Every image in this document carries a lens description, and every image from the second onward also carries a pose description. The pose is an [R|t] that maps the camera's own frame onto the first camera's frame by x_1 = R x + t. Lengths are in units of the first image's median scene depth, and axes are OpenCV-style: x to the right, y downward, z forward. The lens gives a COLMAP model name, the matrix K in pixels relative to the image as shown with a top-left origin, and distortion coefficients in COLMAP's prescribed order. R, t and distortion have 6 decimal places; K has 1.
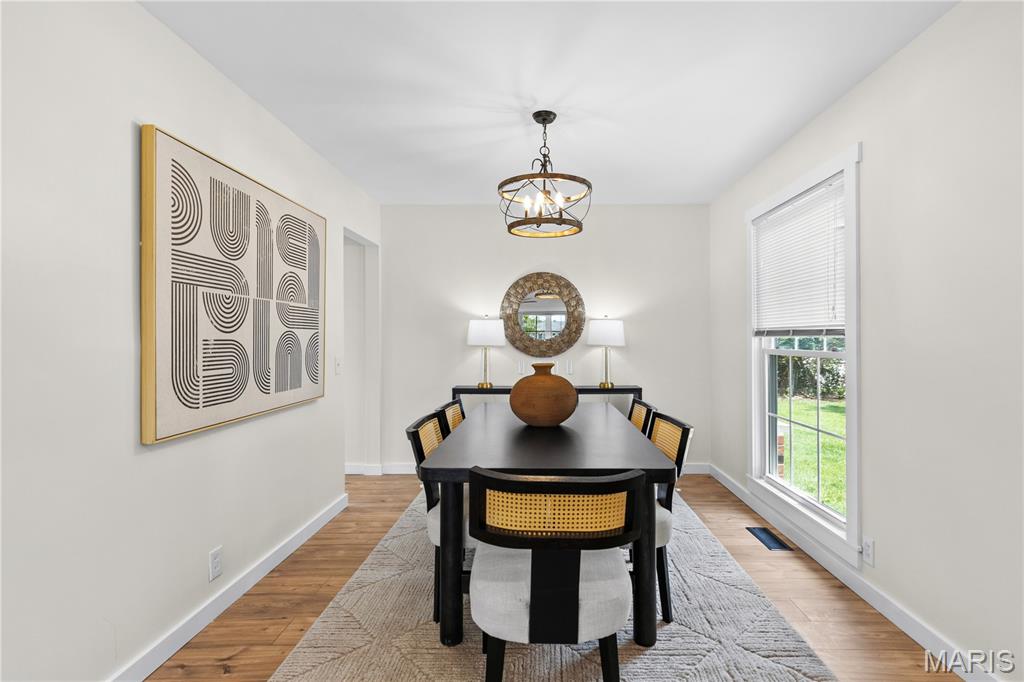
lens RADIAL K [[476.2, 0, 533.1], [0, 476.2, 359.3], [0, 0, 1]] dist [0.000968, 0.000323]
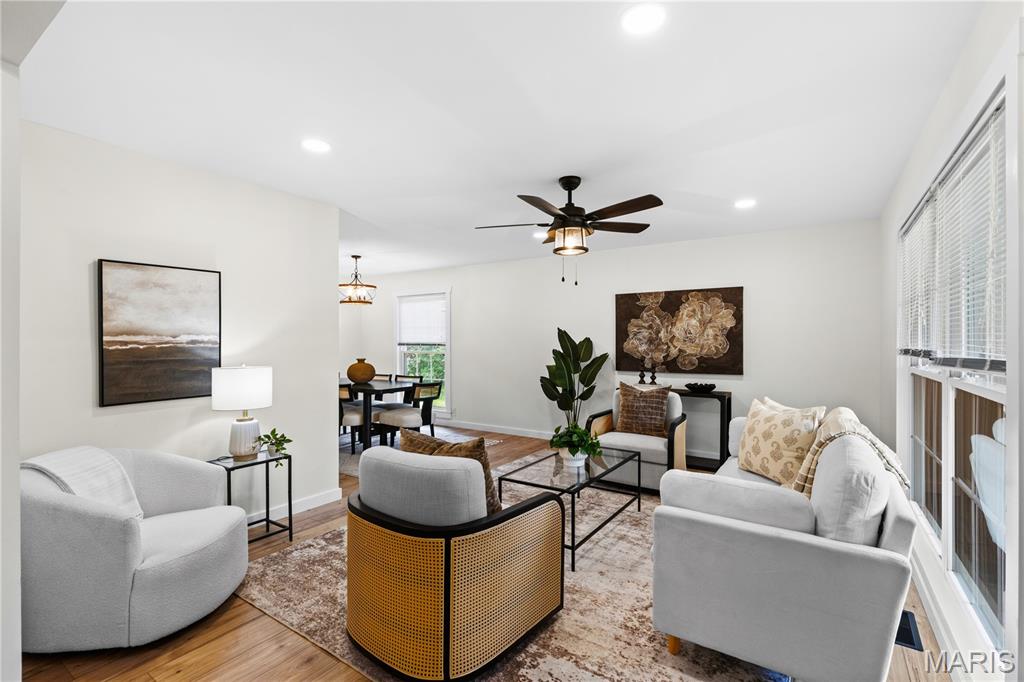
lens RADIAL K [[470.2, 0, 512.0], [0, 470.2, 341.0], [0, 0, 1]] dist [0.000133, -0.000015]
pose [[0.554847, -0.001969, 0.831950, -1.304397], [0.036569, 0.999088, -0.022024, 0.000239], [-0.831148, 0.042643, 0.554413, -0.847644]]
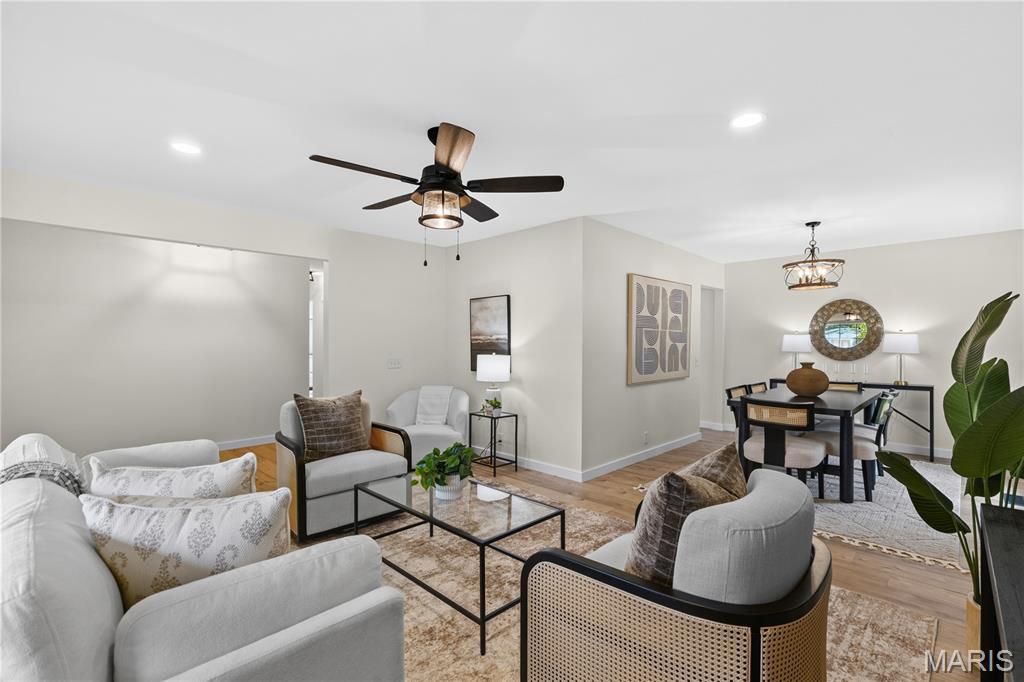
lens RADIAL K [[459.2, 0, 512.0], [0, 459.2, 341.0], [0, 0, 1]] dist [-0.001010, -0.000075]
pose [[0.713012, -0.002200, -0.701148, 0.369093], [-0.029748, 0.999000, -0.033386, 0.016212], [0.700520, 0.044662, 0.712233, -0.868203]]
